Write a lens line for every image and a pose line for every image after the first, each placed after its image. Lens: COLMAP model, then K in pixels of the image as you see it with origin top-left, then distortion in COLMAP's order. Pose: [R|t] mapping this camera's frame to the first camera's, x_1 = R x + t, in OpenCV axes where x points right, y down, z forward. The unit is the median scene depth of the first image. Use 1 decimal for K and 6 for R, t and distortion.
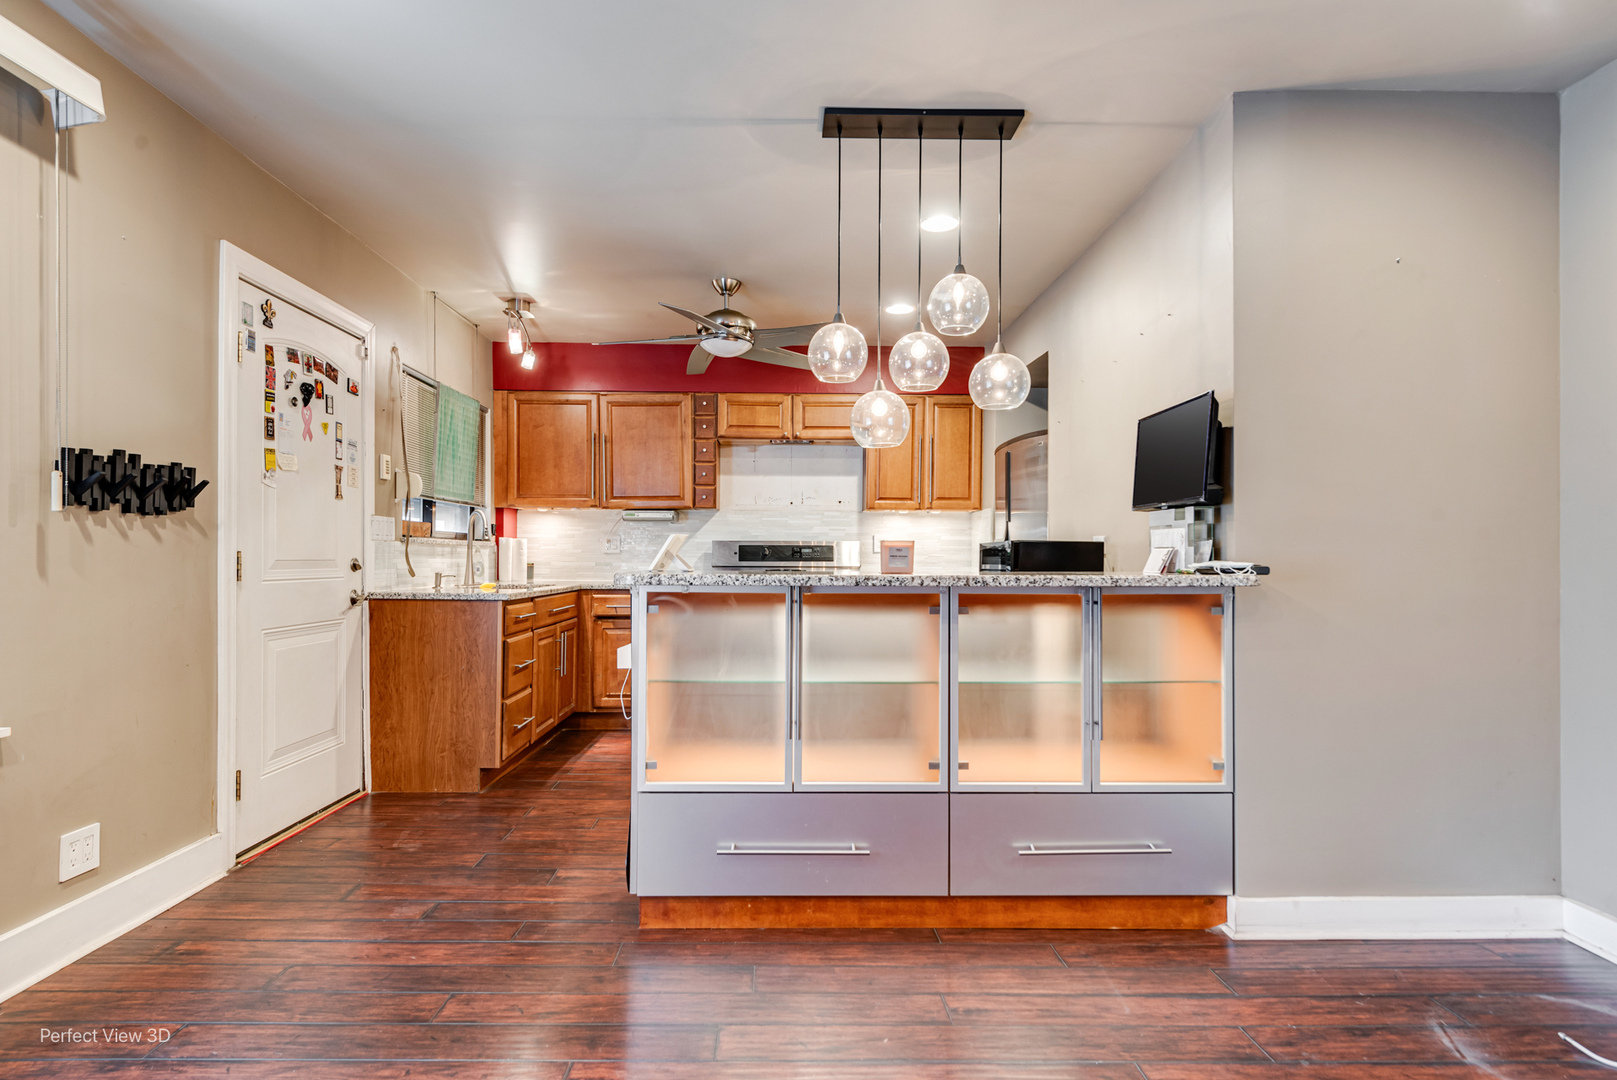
lens RADIAL K [[844.6, 0, 785.1], [0, 844.6, 554.3], [0, 0, 1]] dist [0.015755, -0.009794]
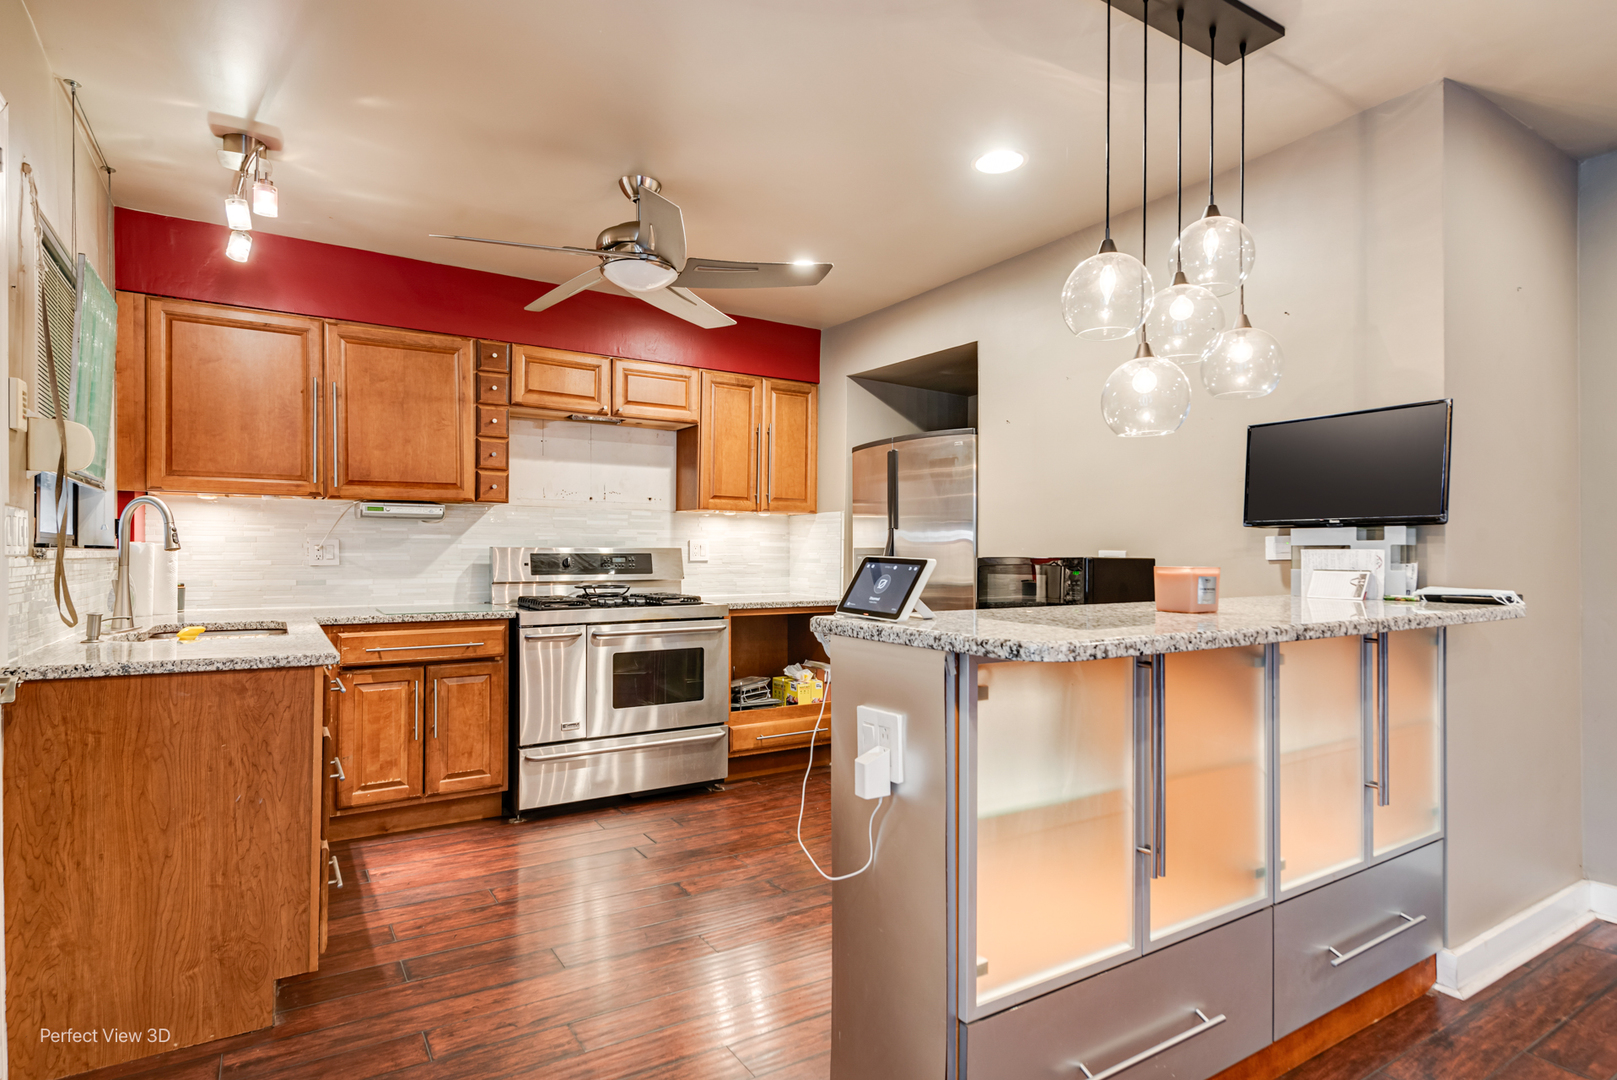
lens RADIAL K [[844.6, 0, 785.1], [0, 844.6, 554.3], [0, 0, 1]] dist [0.015755, -0.009794]
pose [[0.857450, -0.002527, 0.514561, -0.360440], [-0.000301, 0.999985, 0.005412, -0.020882], [-0.514567, -0.004796, 0.857437, 0.372161]]
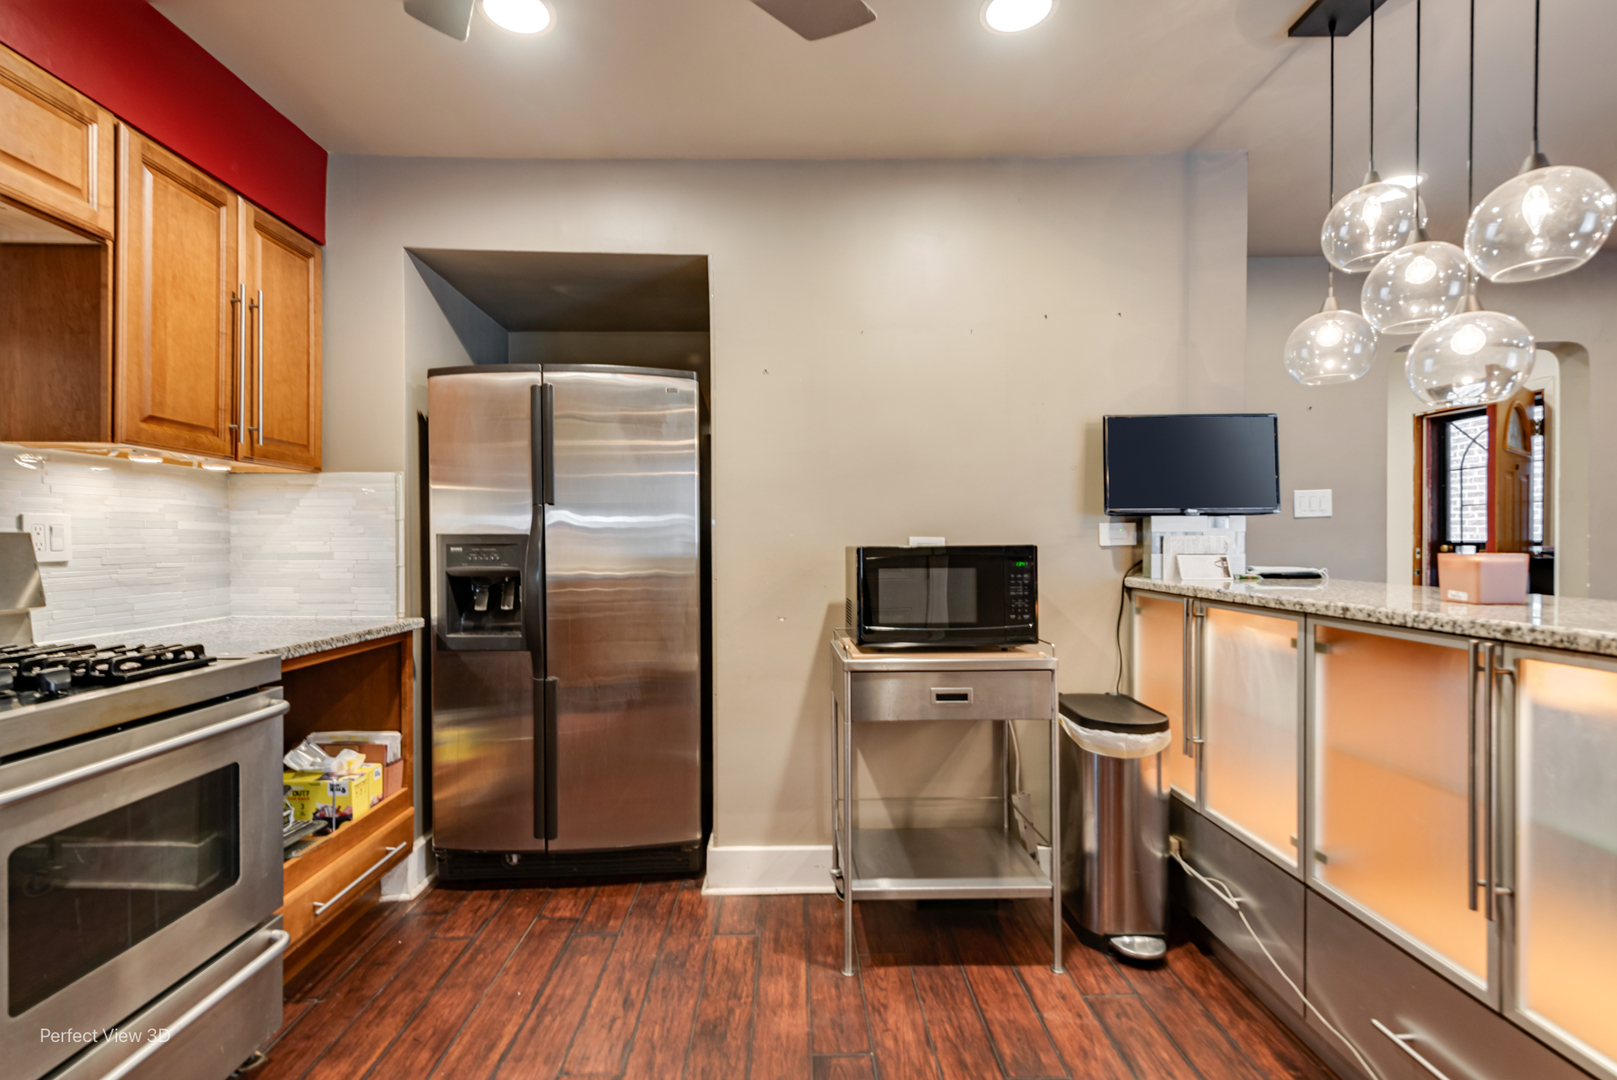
lens RADIAL K [[756.3, 0, 801.1], [0, 756.3, 546.1], [0, 0, 1]] dist [0.030356, -0.000003]
pose [[0.006018, -0.009187, 0.999940, -0.322349], [0.000232, 0.999958, 0.009186, -0.018641], [-0.999982, 0.000177, 0.006019, 1.021338]]
